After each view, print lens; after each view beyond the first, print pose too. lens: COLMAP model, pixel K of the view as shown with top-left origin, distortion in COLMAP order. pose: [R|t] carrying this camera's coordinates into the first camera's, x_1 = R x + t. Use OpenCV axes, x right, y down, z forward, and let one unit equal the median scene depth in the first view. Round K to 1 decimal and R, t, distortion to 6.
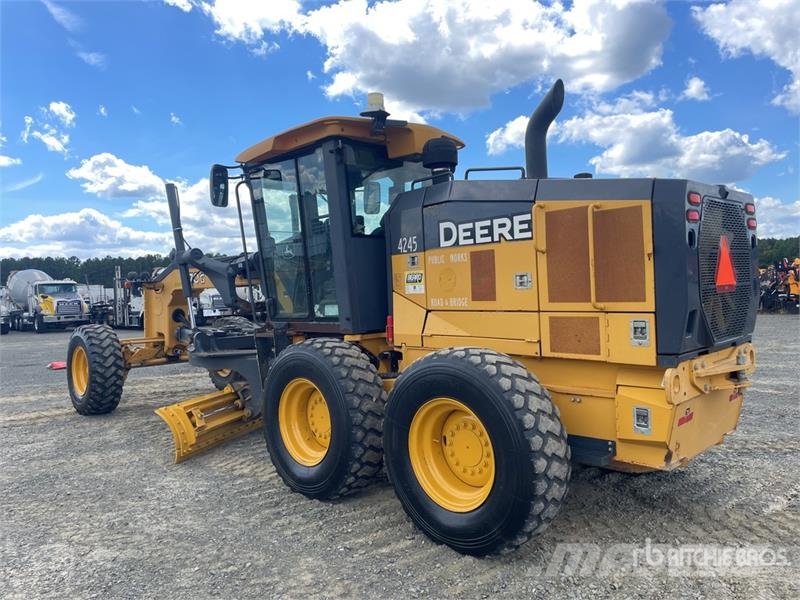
lens RADIAL K [[646.1, 0, 399.8], [0, 646.1, 255.4], [0, 0, 1]] dist [0.055933, -0.003565]
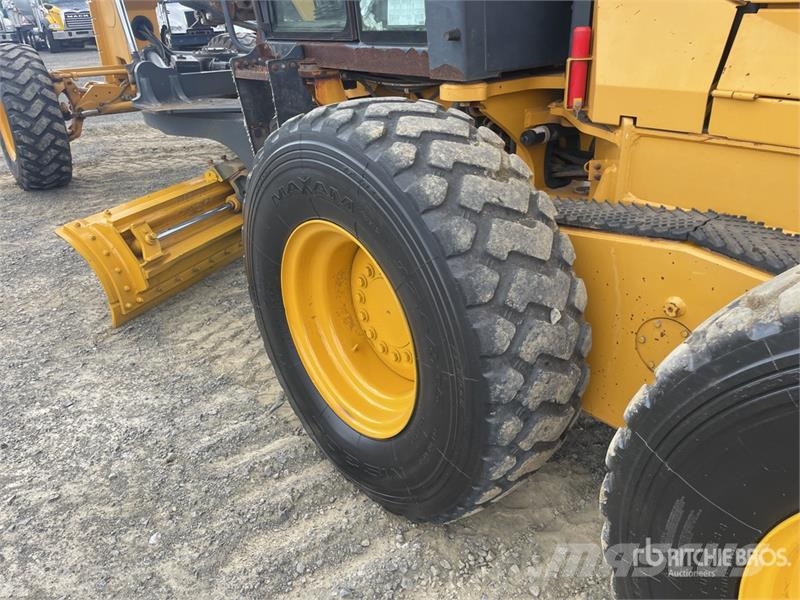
lens RADIAL K [[568.6, 0, 400.0], [0, 568.6, 300.0], [0, 0, 1]] dist [0.079136, -0.097330]
pose [[0.997096, 0.037569, -0.066249, -0.096799], [0.000507, 0.866575, 0.499046, 0.076932], [0.076158, -0.497631, 0.864039, 0.759224]]
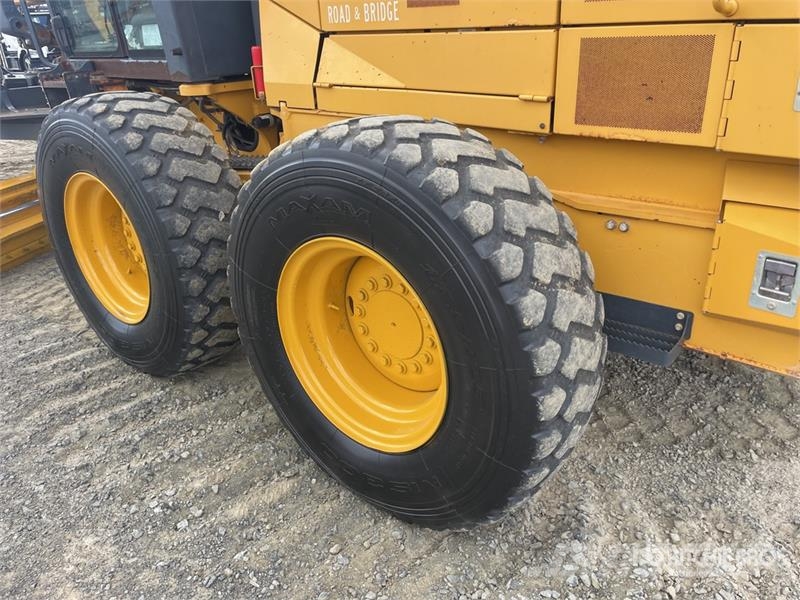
lens RADIAL K [[595.9, 0, 417.5], [0, 595.9, 296.5], [0, 0, 1]] dist [0.080812, -0.109227]
pose [[0.995057, -0.040062, 0.090871, 0.071366], [-0.005462, 0.891558, 0.452875, 0.059624], [-0.099160, -0.451132, 0.886931, 0.525056]]
